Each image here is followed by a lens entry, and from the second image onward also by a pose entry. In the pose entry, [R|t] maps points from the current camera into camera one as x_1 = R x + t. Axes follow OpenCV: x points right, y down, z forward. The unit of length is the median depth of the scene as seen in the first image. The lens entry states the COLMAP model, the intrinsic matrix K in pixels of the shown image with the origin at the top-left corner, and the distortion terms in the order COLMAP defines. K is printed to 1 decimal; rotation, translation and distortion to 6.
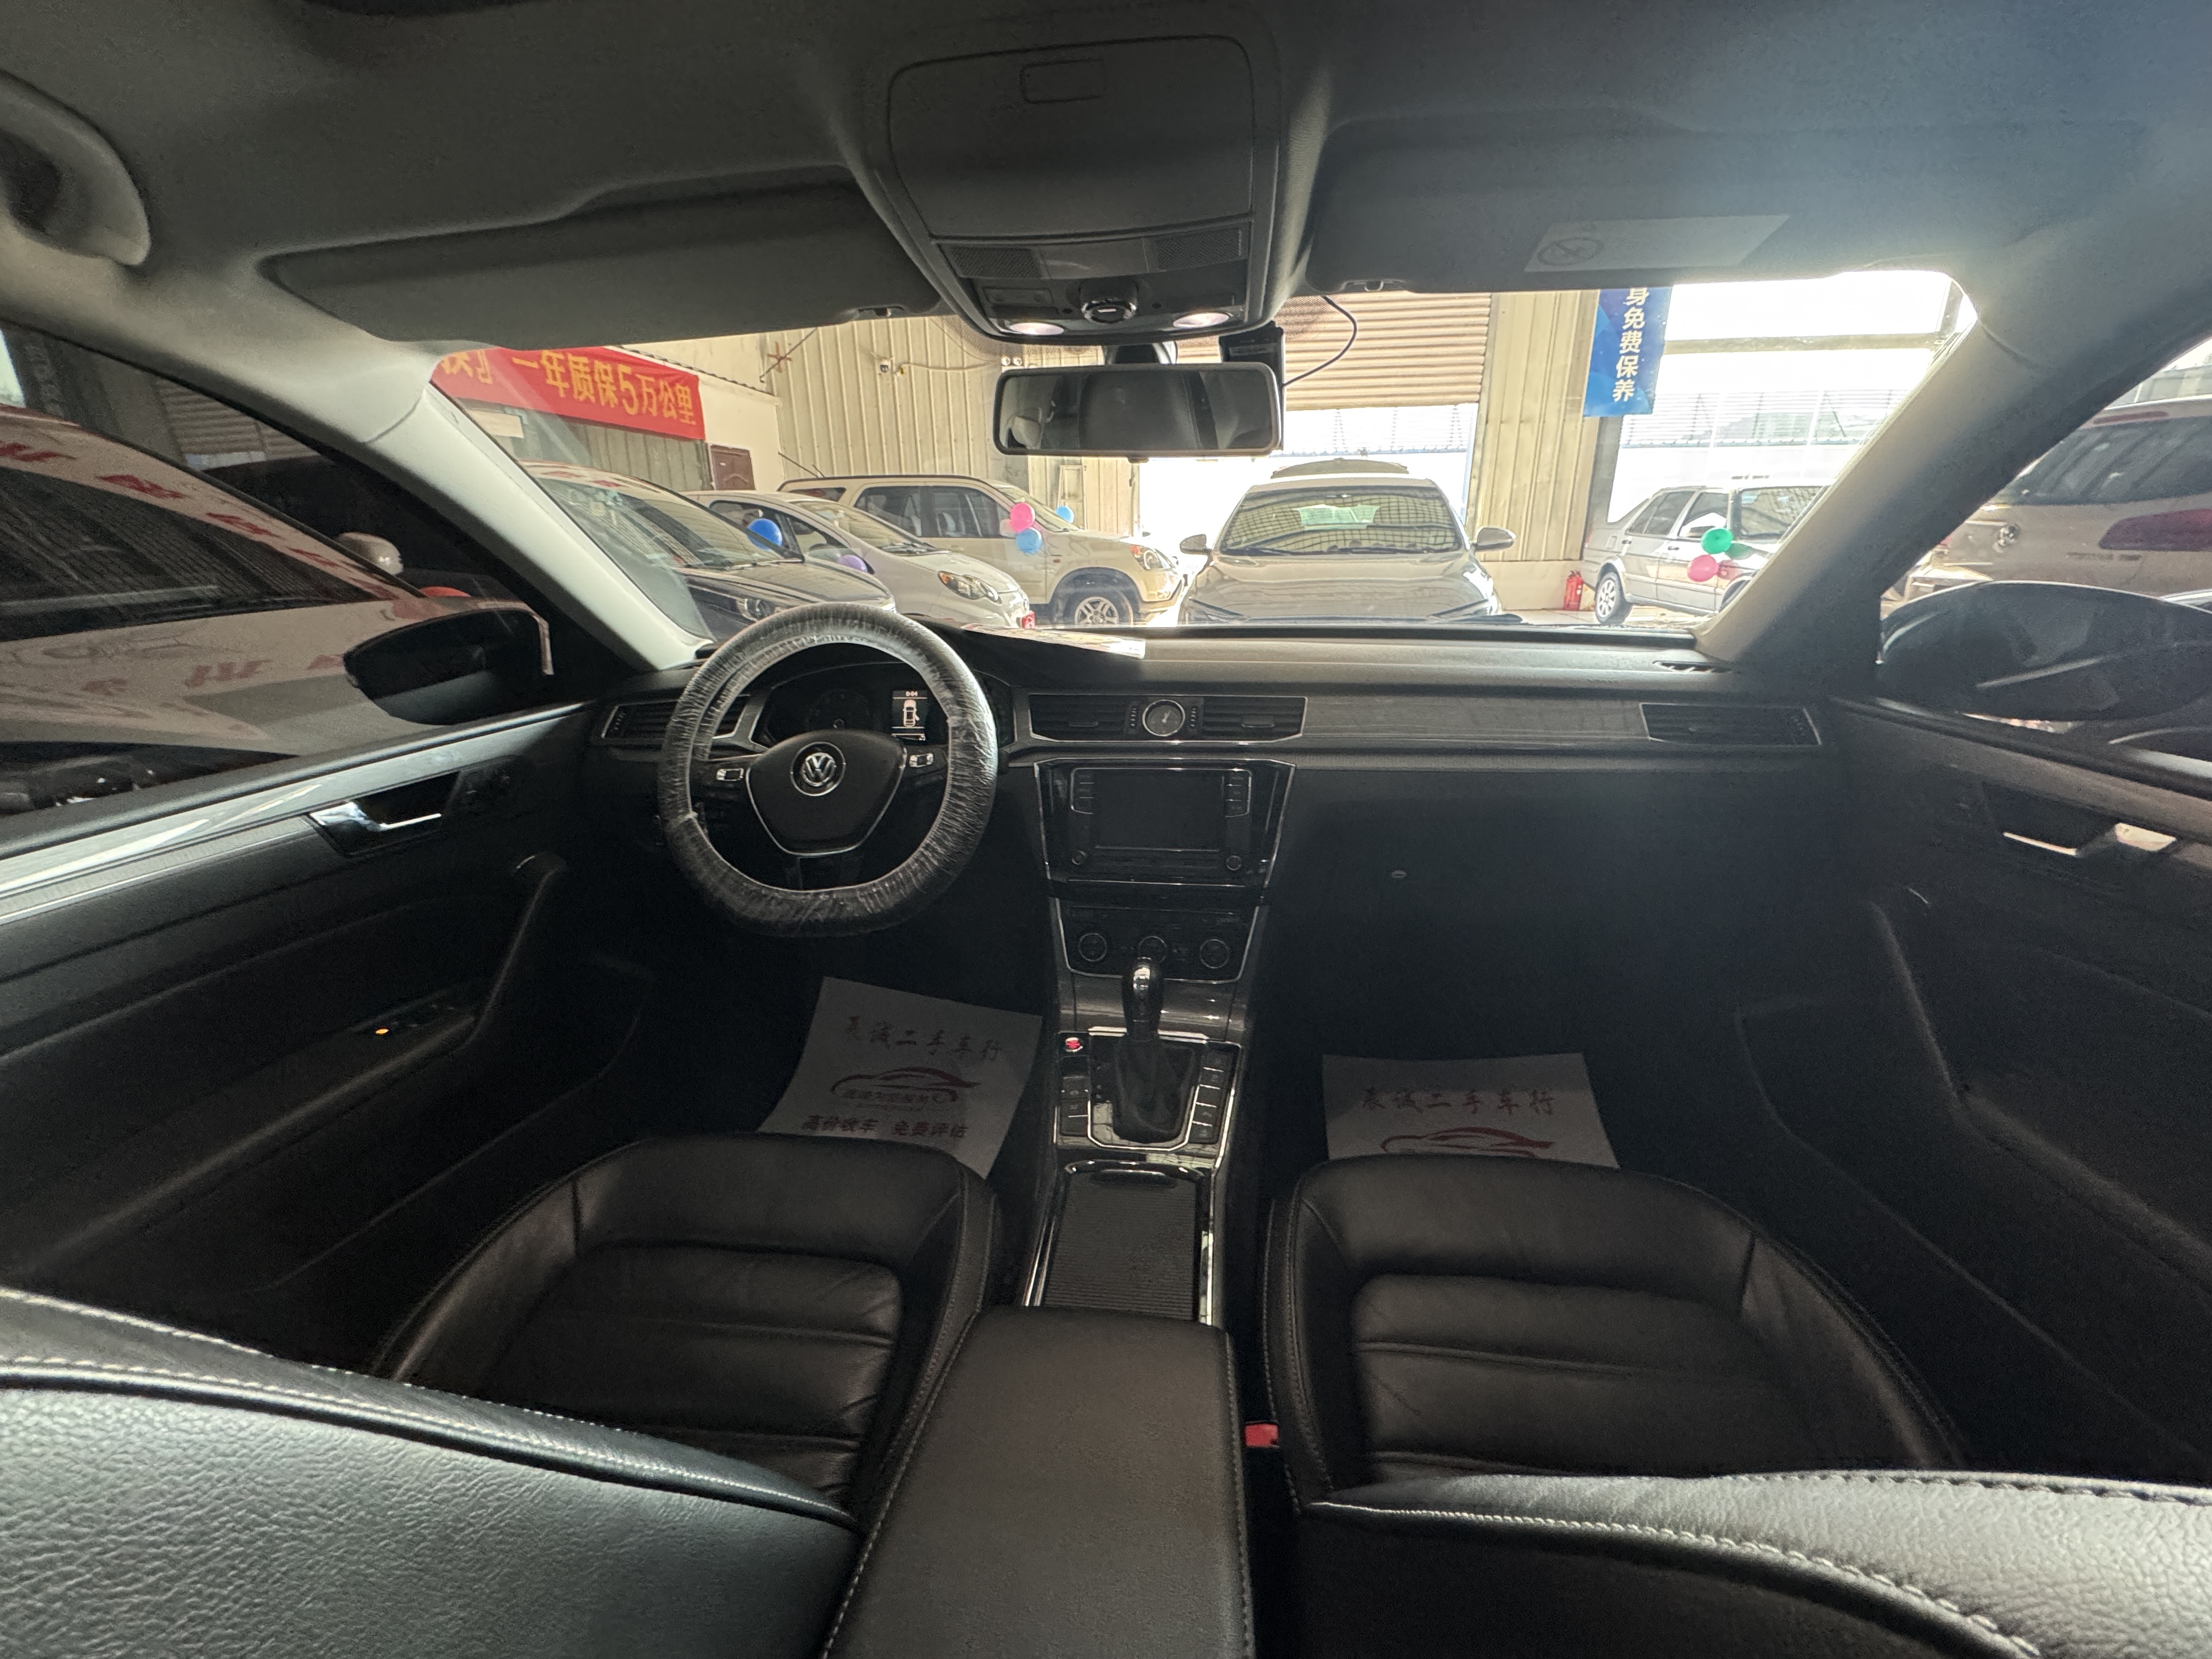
lens RADIAL K [[877.8, 0, 1107.5], [0, 877.8, 827.6], [0, 0, 1]] dist [-0.000562, -0.000410]
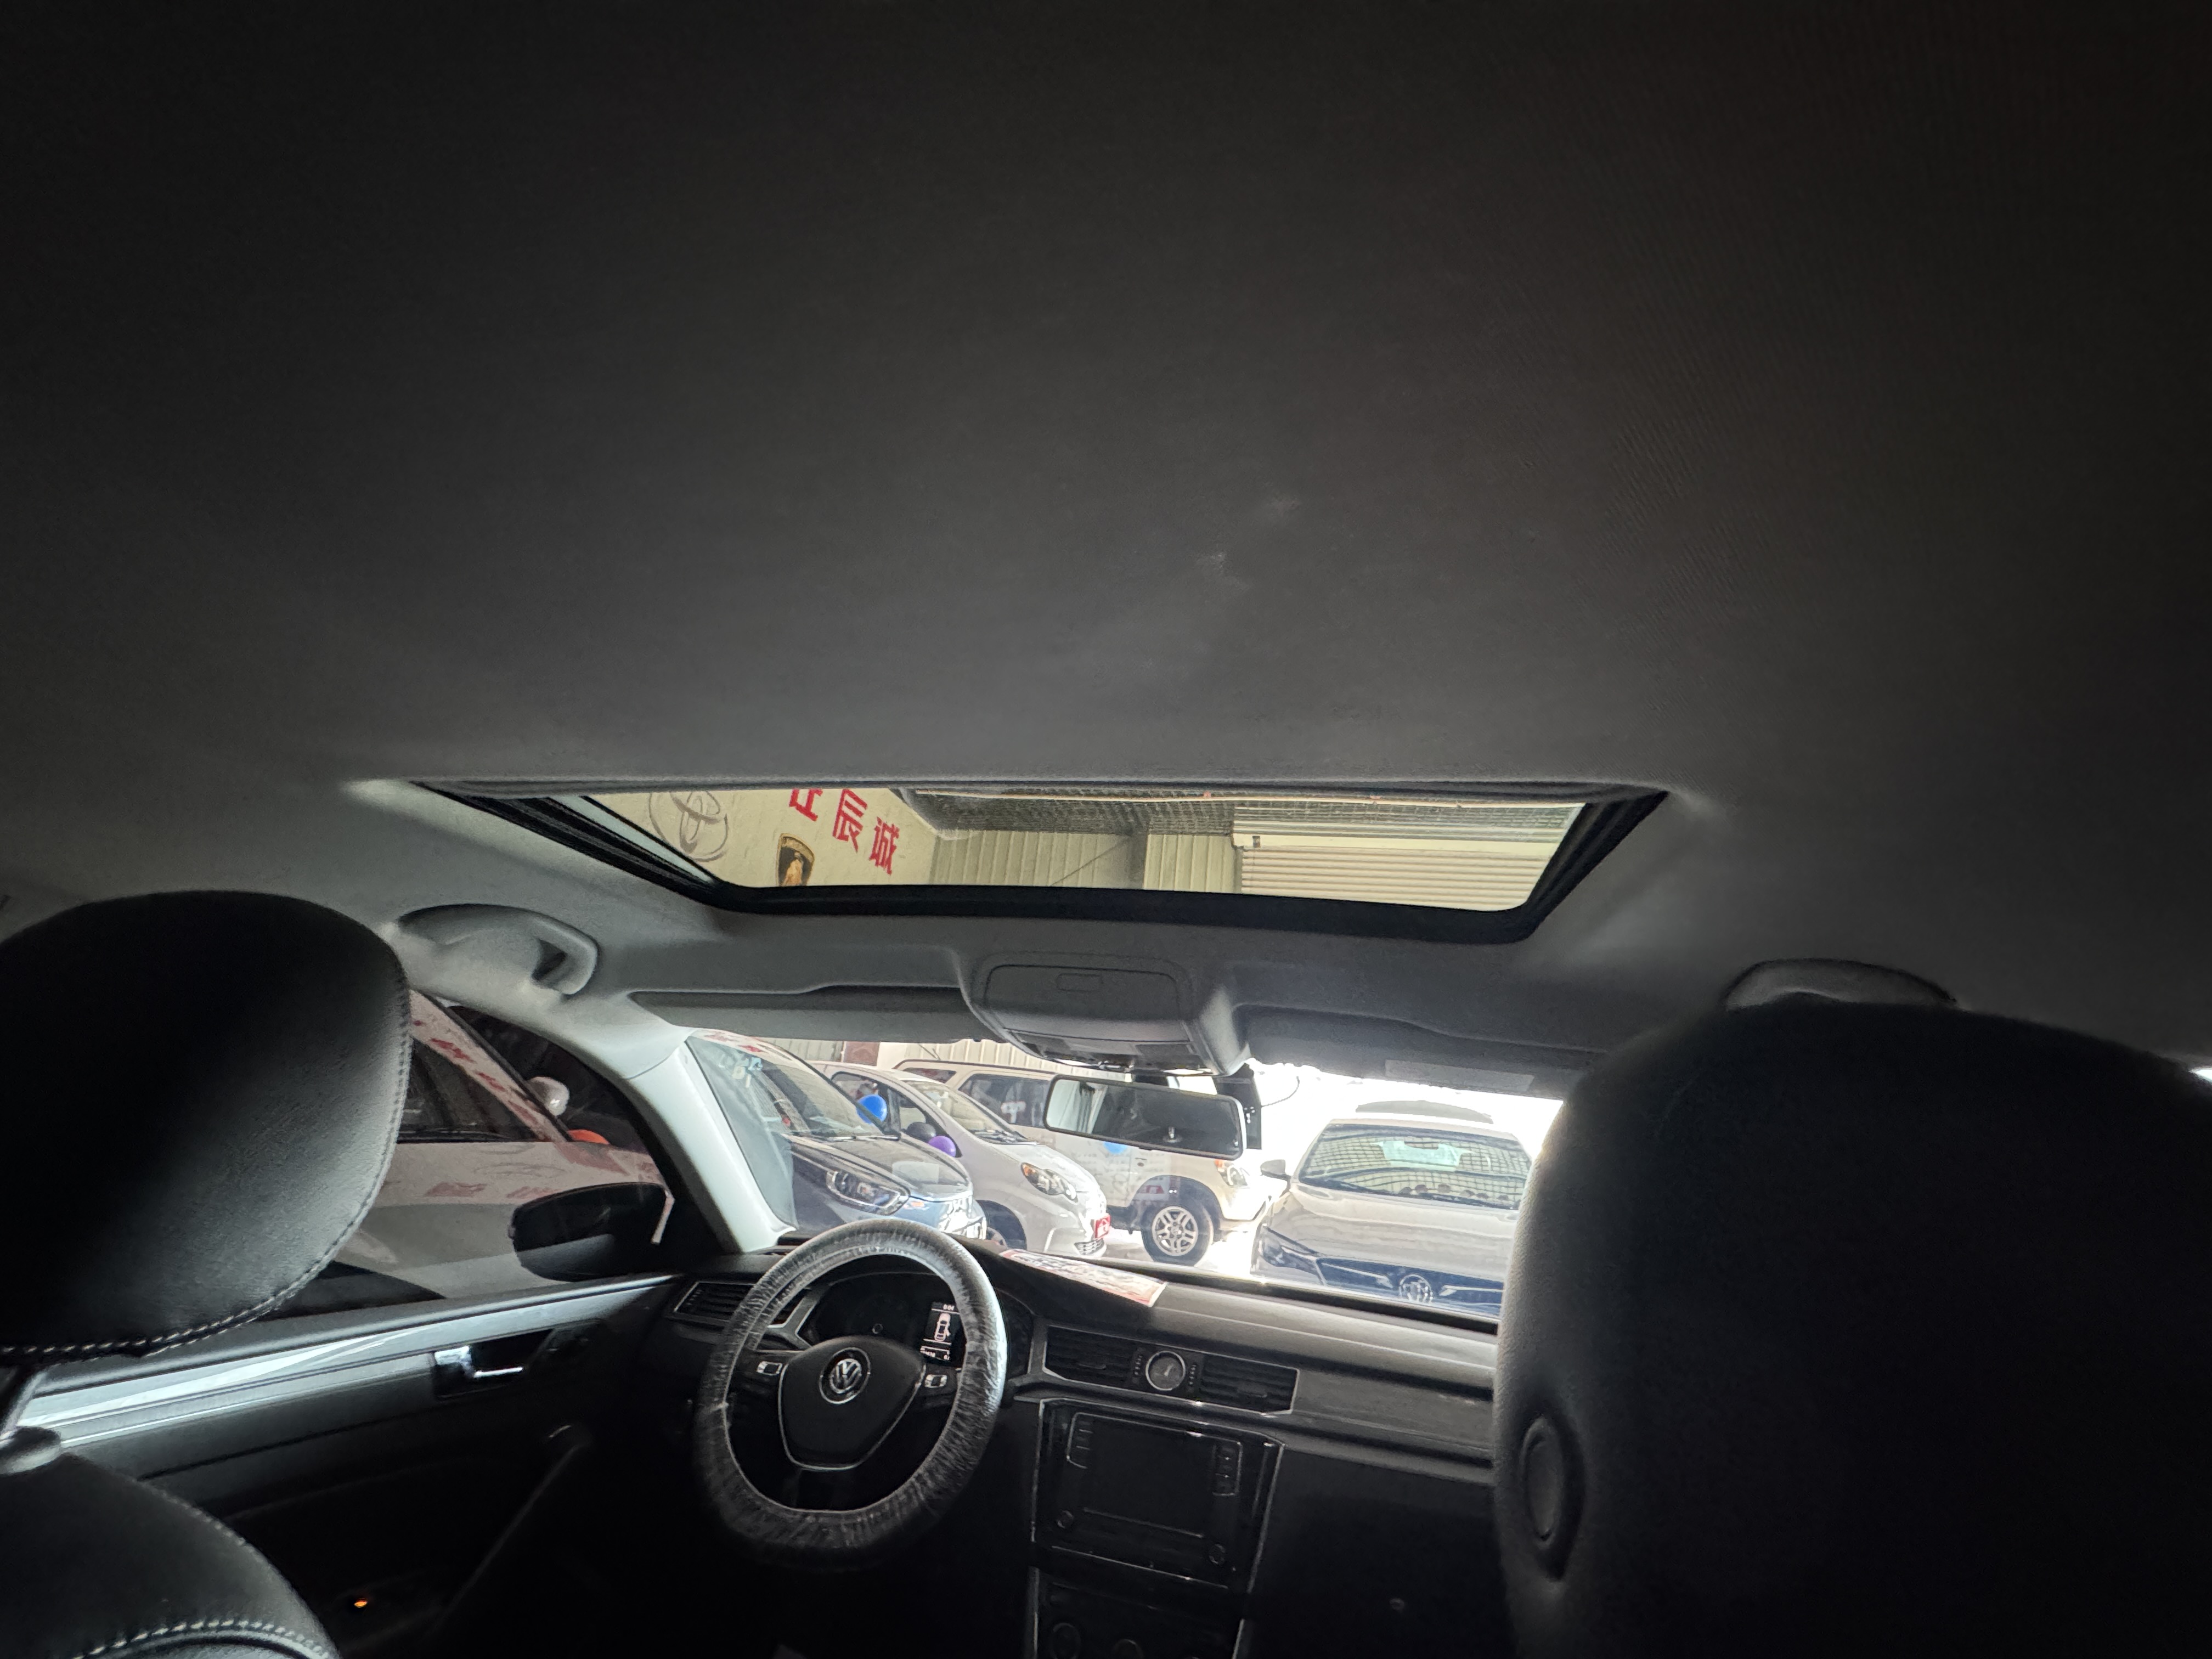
lens RADIAL K [[877.8, 0, 1107.5], [0, 877.8, 827.6], [0, 0, 1]] dist [-0.000562, -0.000410]
pose [[0.987885, 0.075847, -0.135392, 0.094951], [-0.142615, 0.787721, -0.599297, 0.005662], [0.061196, 0.611346, 0.788994, -0.276790]]
